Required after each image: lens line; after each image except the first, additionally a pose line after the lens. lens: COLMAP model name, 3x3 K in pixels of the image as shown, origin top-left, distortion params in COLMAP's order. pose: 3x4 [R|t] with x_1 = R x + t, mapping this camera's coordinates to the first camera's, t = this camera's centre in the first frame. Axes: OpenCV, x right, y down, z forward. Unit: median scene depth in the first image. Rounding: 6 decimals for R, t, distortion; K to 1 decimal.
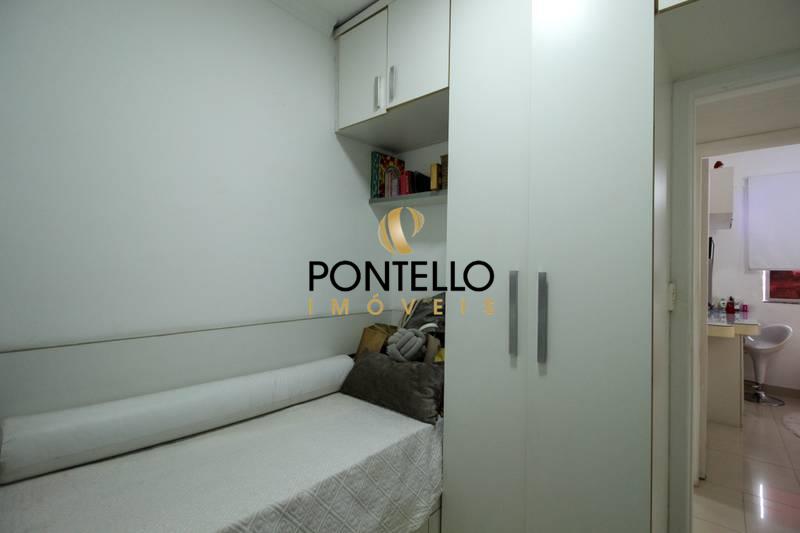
lens RADIAL K [[371.5, 0, 406.4], [0, 371.5, 264.6], [0, 0, 1]] dist [0.017883, -0.001654]
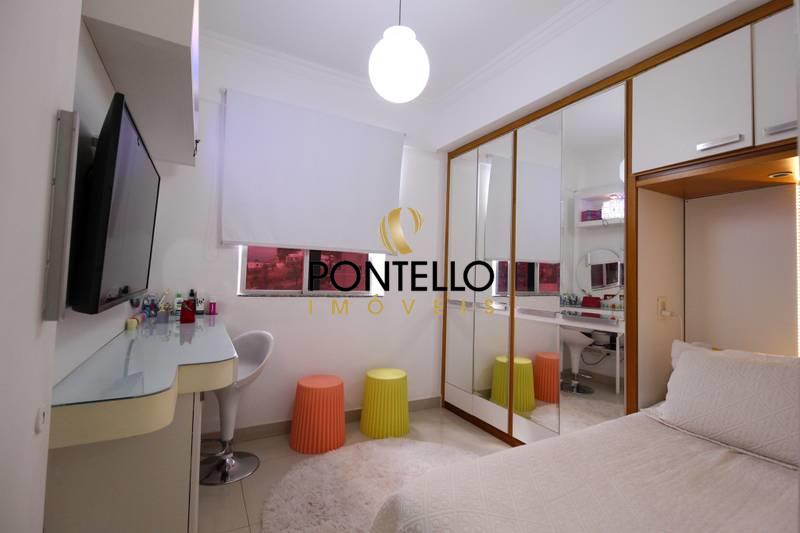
lens RADIAL K [[371.5, 0, 407.0], [0, 371.5, 261.9], [0, 0, 1]] dist [0.017883, -0.001654]
pose [[0.354046, 0.042470, 0.934263, 0.471539], [-0.034418, 0.998883, -0.032365, 0.053365], [-0.934595, -0.020697, 0.355112, 0.523637]]
